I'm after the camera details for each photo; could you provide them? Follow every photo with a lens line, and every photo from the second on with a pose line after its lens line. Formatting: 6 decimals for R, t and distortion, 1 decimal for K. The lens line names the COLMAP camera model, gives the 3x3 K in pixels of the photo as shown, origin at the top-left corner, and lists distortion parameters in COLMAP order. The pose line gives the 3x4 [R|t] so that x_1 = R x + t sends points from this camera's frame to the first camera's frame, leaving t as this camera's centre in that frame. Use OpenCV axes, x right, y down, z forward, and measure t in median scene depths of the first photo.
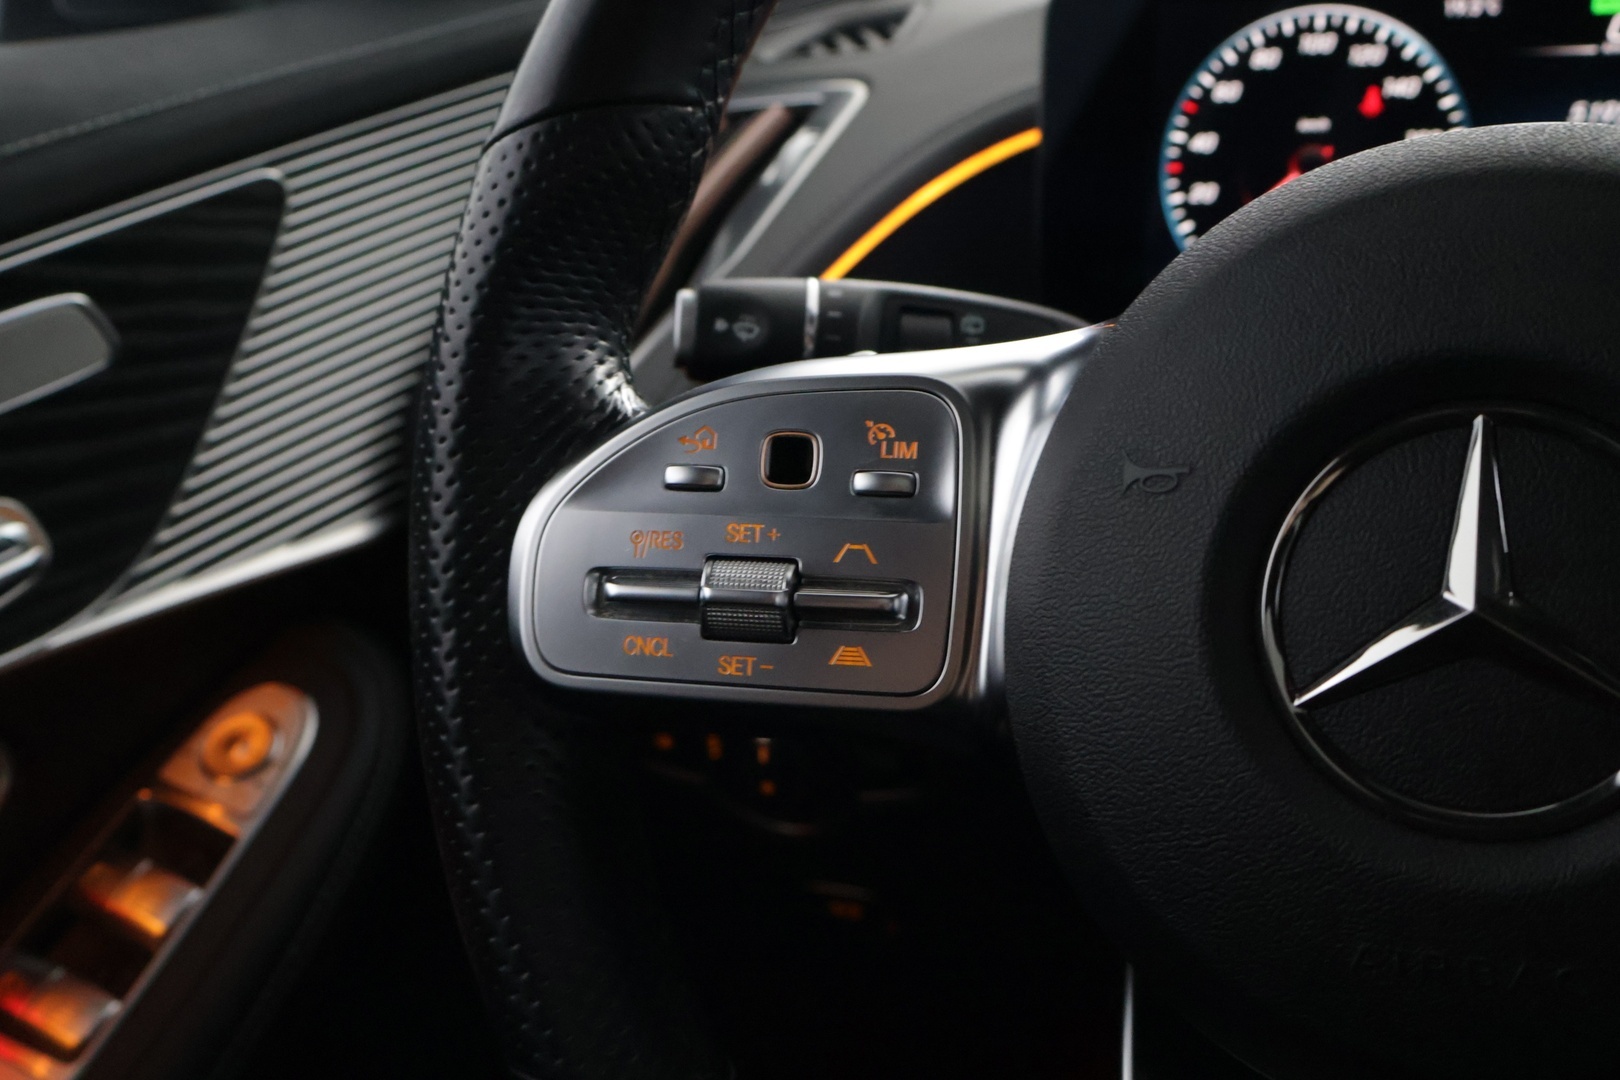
lens RADIAL K [[1693.8, 0, 809.6], [0, 1693.8, 536.3], [0, 0, 1]] dist [-0.064189, 0.000000]
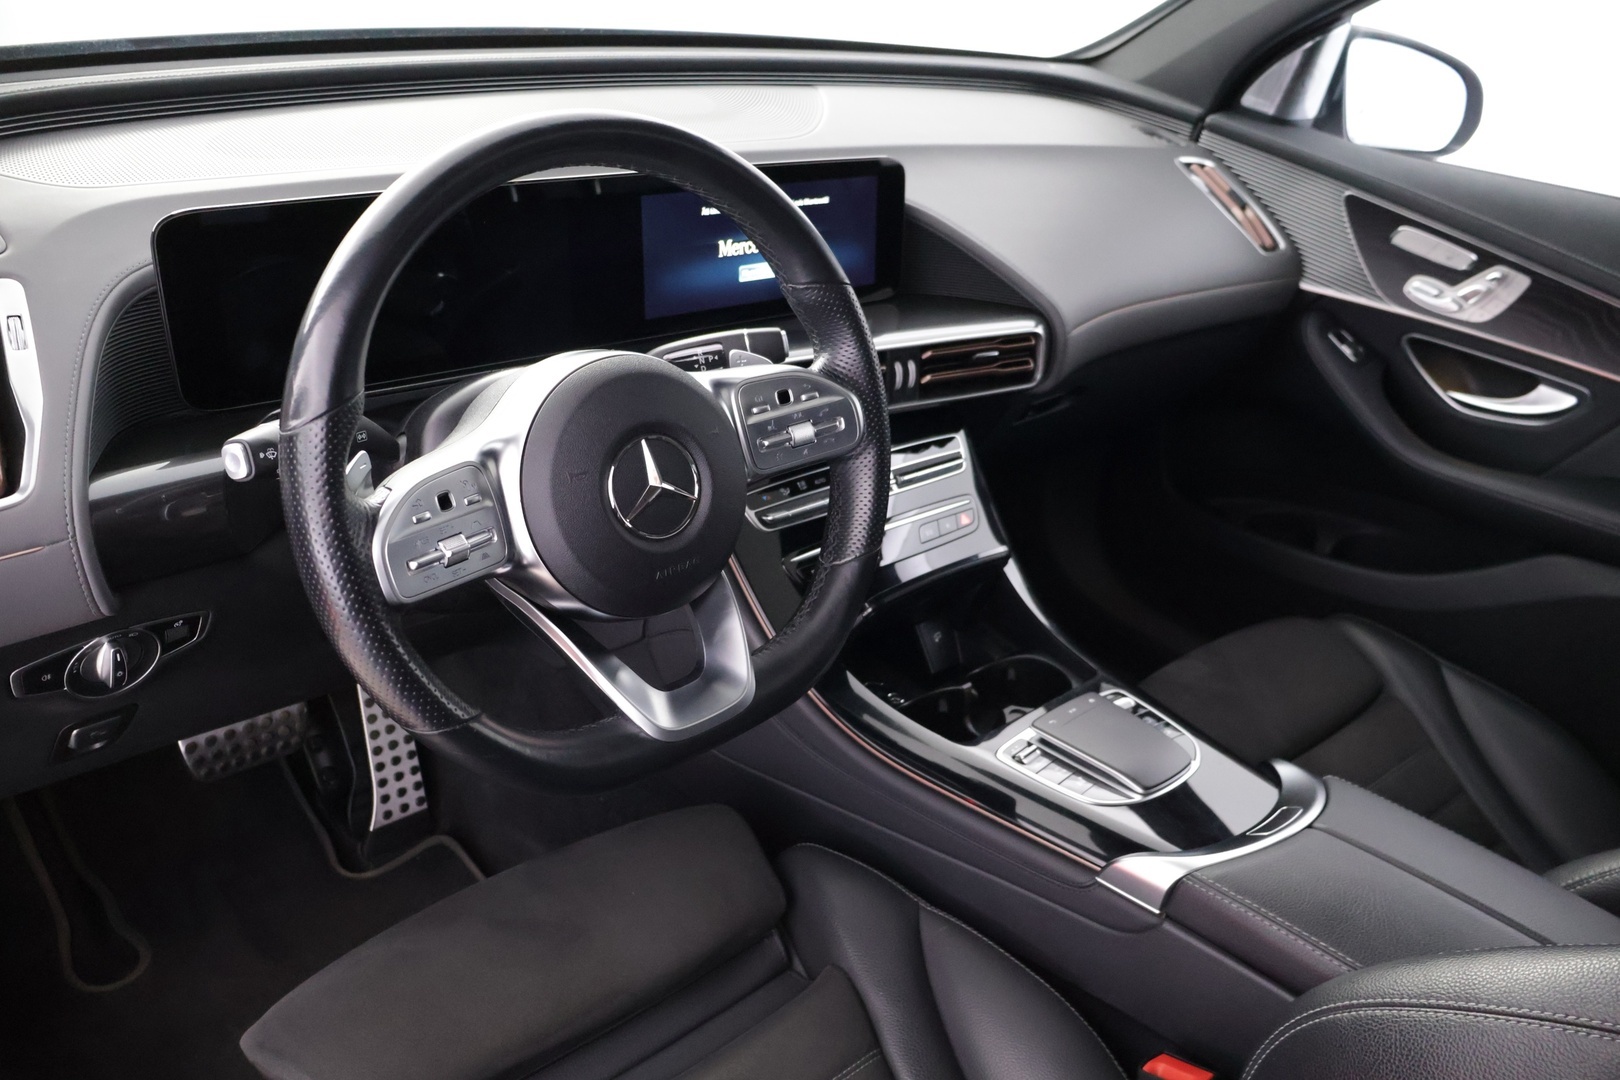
lens RADIAL K [[1348.2, 0, 812.2], [0, 1348.2, 542.0], [0, 0, 1]] dist [-0.022371, 0.010352]
pose [[0.365962, -0.325890, 0.871704, -1.828727], [0.158806, 0.944812, 0.286551, -0.545005], [-0.916980, 0.033565, 0.397519, -0.503744]]
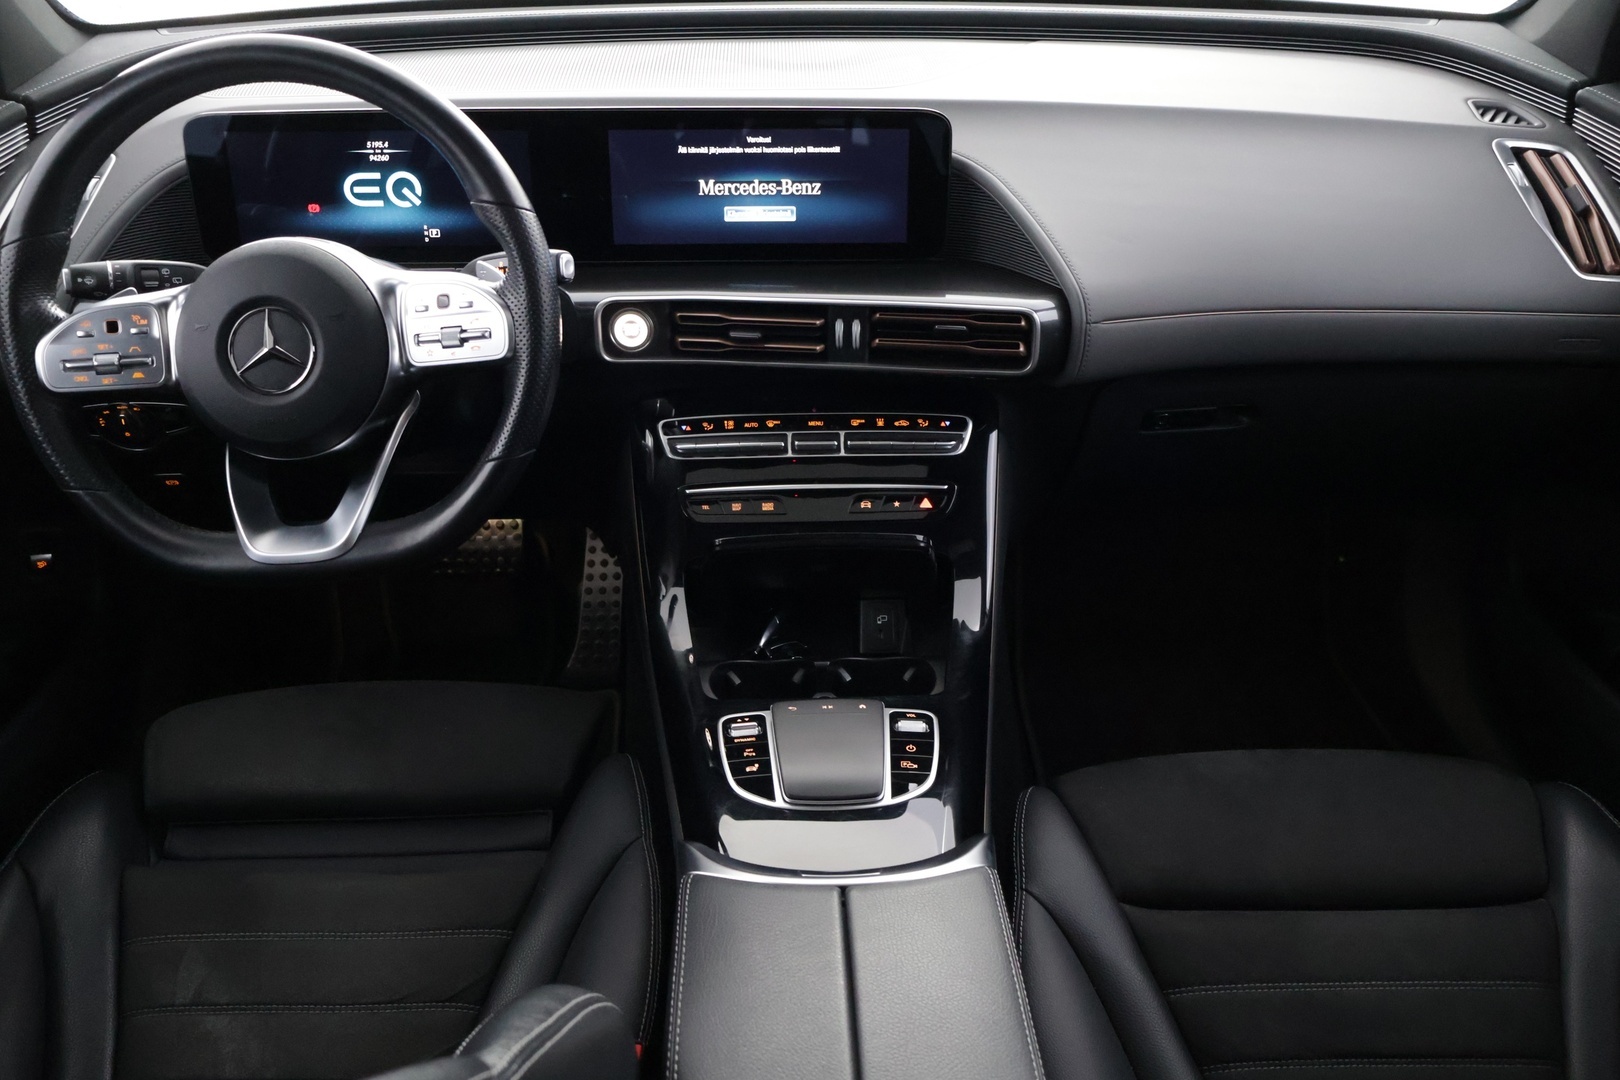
lens RADIAL K [[1348.2, 0, 814.2], [0, 1348.2, 544.9], [0, 0, 1]] dist [-0.022371, 0.010352]
pose [[0.890851, -0.167385, 0.422336, 0.041223], [0.082153, 0.973677, 0.212611, -0.080602], [-0.446806, -0.154709, 0.881152, -2.550803]]
